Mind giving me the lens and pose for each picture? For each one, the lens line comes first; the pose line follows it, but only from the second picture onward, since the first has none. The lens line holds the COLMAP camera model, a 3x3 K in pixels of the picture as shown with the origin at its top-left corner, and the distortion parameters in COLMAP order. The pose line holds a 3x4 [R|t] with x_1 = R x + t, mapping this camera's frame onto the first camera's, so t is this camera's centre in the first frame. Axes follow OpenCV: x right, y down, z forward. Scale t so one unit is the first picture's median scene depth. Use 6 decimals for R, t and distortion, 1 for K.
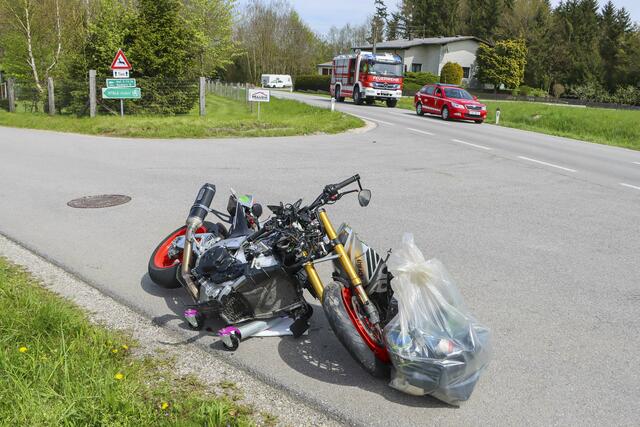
lens RADIAL K [[585.5, 0, 334.6], [0, 585.5, 213.5], [0, 0, 1]] dist [-0.174872, 0.150664]
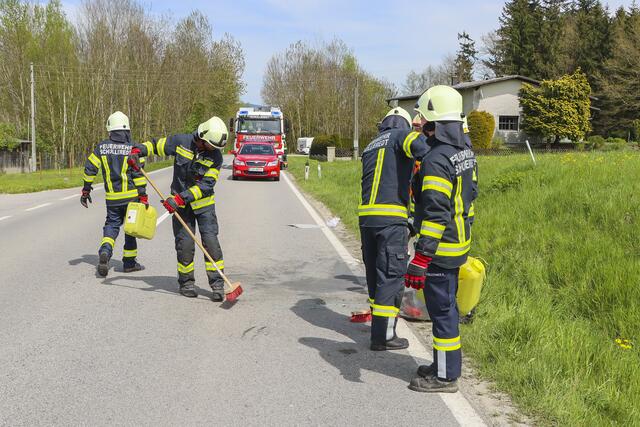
lens RADIAL K [[824.1, 0, 319.6], [0, 824.1, 245.7], [0, 0, 1]] dist [-0.193579, 0.118965]
pose [[0.959579, -0.011588, -0.281202, 0.297907], [-0.017999, 0.994580, -0.102408, 0.030005], [0.280864, 0.103330, 0.954169, -0.072719]]
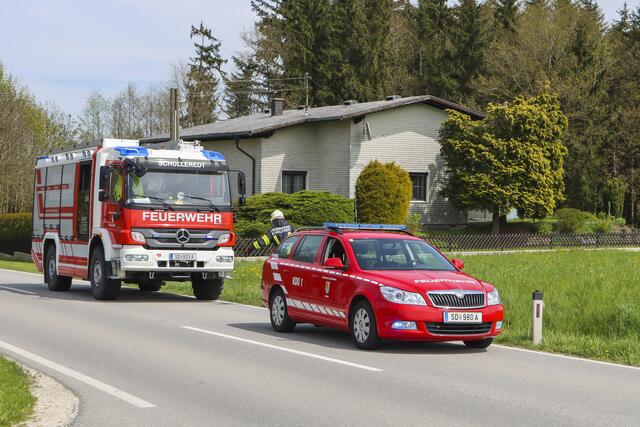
lens RADIAL K [[1290.6, 0, 320.0], [0, 1290.6, 213.5], [0, 0, 1]] dist [0.041035, 0.107340]
pose [[0.988709, -0.049374, 0.141477, 0.035813], [0.079952, 0.972353, -0.219401, -0.038159], [-0.126733, 0.228235, 0.965322, 0.160490]]
